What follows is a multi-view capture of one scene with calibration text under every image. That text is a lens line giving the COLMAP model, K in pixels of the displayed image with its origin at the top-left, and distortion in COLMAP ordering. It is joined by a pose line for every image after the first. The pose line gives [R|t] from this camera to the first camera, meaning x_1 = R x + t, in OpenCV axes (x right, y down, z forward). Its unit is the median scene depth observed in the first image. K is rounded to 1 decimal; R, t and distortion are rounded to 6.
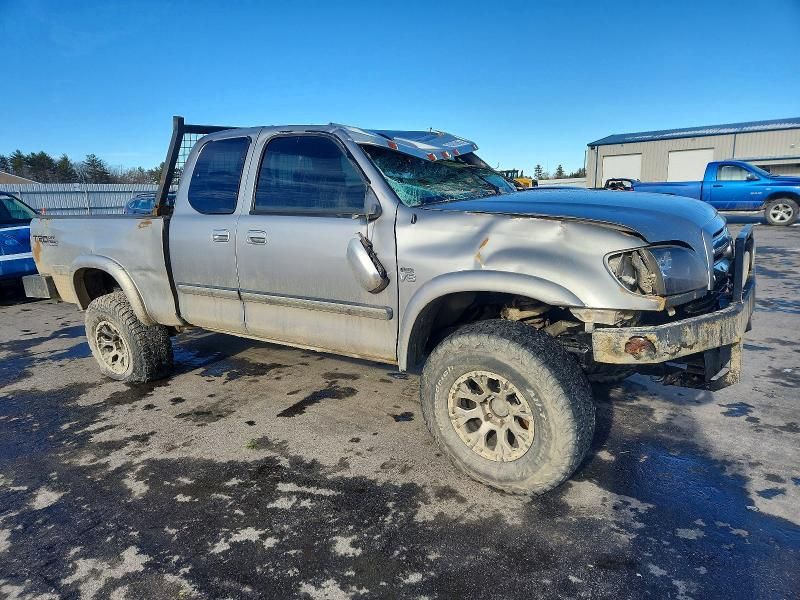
lens RADIAL K [[650.8, 0, 396.7], [0, 650.8, 300.5], [0, 0, 1]] dist [0.016874, -0.009142]
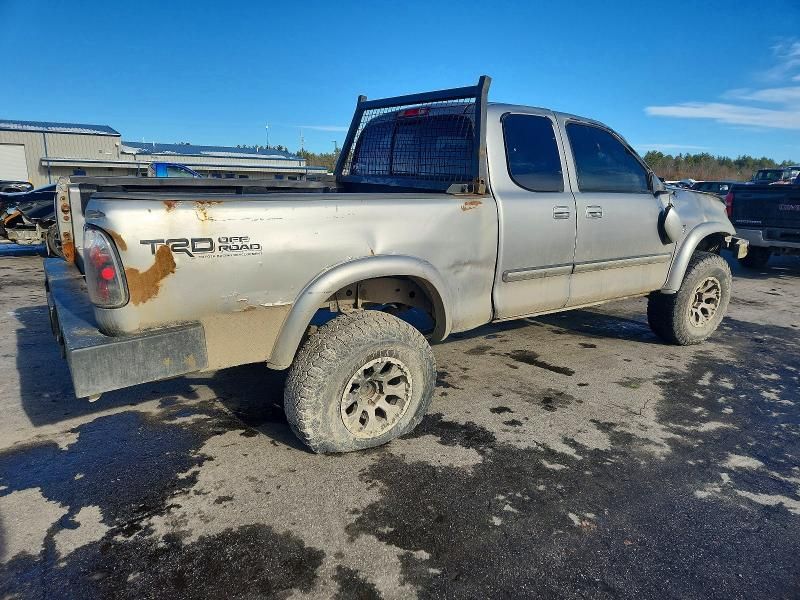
lens RADIAL K [[650.8, 0, 396.4], [0, 650.8, 300.4], [0, 0, 1]] dist [0.016874, -0.009142]
pose [[0.207794, -0.136856, 0.968551, -1.371954], [0.148142, 0.983146, 0.107136, -0.117355], [-0.966890, 0.121221, 0.224566, 1.076696]]
